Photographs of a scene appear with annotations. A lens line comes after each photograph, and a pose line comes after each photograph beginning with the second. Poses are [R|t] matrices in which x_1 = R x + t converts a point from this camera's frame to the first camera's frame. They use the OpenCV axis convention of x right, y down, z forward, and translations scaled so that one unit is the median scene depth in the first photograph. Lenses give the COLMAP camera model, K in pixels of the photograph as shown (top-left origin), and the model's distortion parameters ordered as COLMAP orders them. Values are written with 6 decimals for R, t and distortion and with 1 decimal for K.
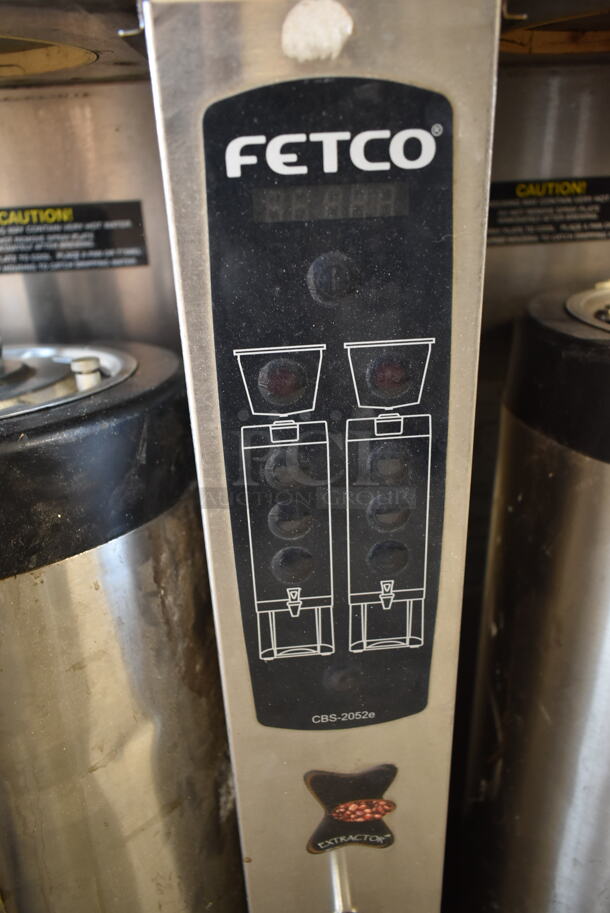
lens RADIAL K [[699.3, 0, 305.0], [0, 699.3, 456.5], [0, 0, 1]] dist [-0.013013, -0.002831]
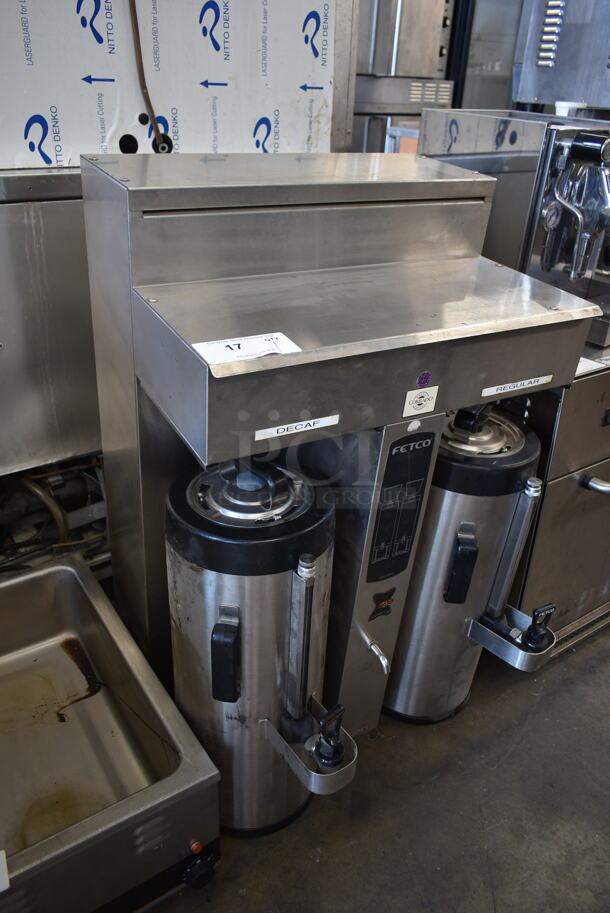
lens RADIAL K [[699.3, 0, 305.0], [0, 699.3, 456.5], [0, 0, 1]] dist [-0.013013, -0.002831]
pose [[0.895027, -0.126277, 0.427763, -1.783412], [0.066857, 0.986232, 0.151251, -0.788380], [-0.440973, -0.106774, 0.891146, -1.911035]]
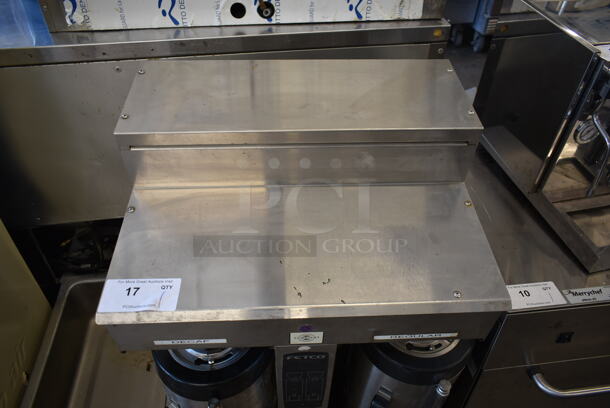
lens RADIAL K [[467.2, 0, 308.5], [0, 467.2, 203.9], [0, 0, 1]] dist [-0.013013, -0.002831]
pose [[0.997489, 0.064346, 0.029591, -0.093171], [-0.070748, 0.924660, 0.374164, -2.136069], [-0.003285, -0.375318, 0.926890, -1.427744]]
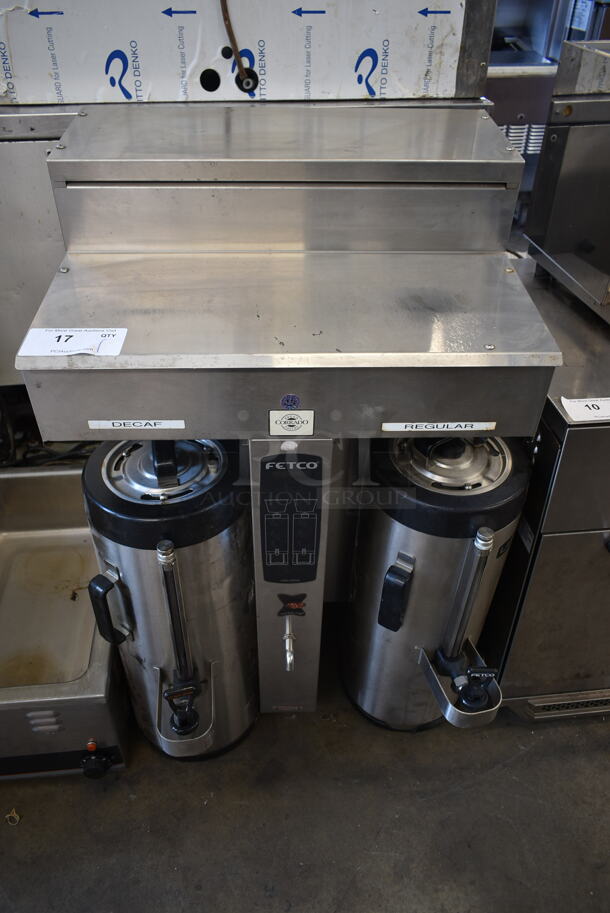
lens RADIAL K [[699.3, 0, 305.0], [0, 699.3, 456.5], [0, 0, 1]] dist [-0.013013, -0.002831]
pose [[0.997338, 0.072119, 0.010748, 0.049643], [-0.072050, 0.952103, 0.297168, -1.239514], [0.011198, -0.297151, 0.954765, -2.094395]]
